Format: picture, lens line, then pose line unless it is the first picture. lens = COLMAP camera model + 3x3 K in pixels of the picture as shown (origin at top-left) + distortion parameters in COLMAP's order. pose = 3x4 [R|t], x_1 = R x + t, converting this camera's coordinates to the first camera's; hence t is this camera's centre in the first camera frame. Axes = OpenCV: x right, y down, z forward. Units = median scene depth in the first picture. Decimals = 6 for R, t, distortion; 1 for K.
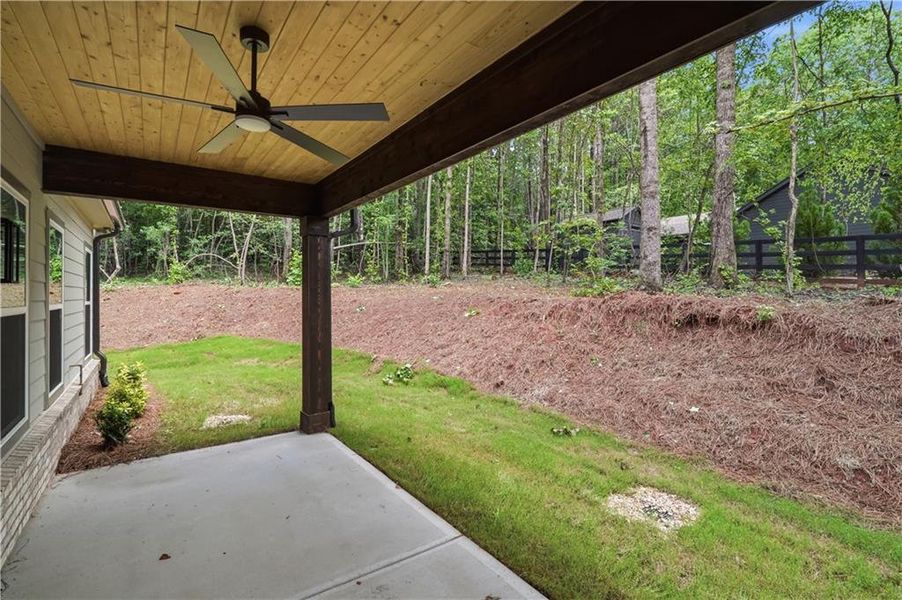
lens RADIAL K [[436.8, 0, 454.1], [0, 436.8, 288.3], [0, 0, 1]] dist [0.000020, -0.000078]
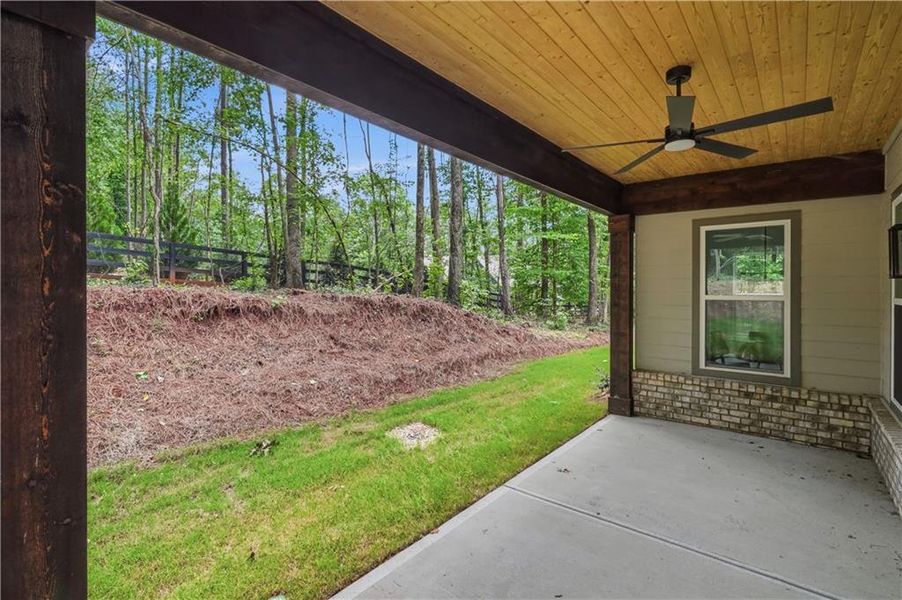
lens RADIAL K [[436.8, 0, 454.1], [0, 436.8, 288.3], [0, 0, 1]] dist [0.000020, -0.000078]
pose [[-0.292225, 0.010800, 0.956289, -0.777147], [-0.010096, 0.999846, -0.014377, 0.036368], [-0.956296, -0.013856, -0.292070, 1.066128]]
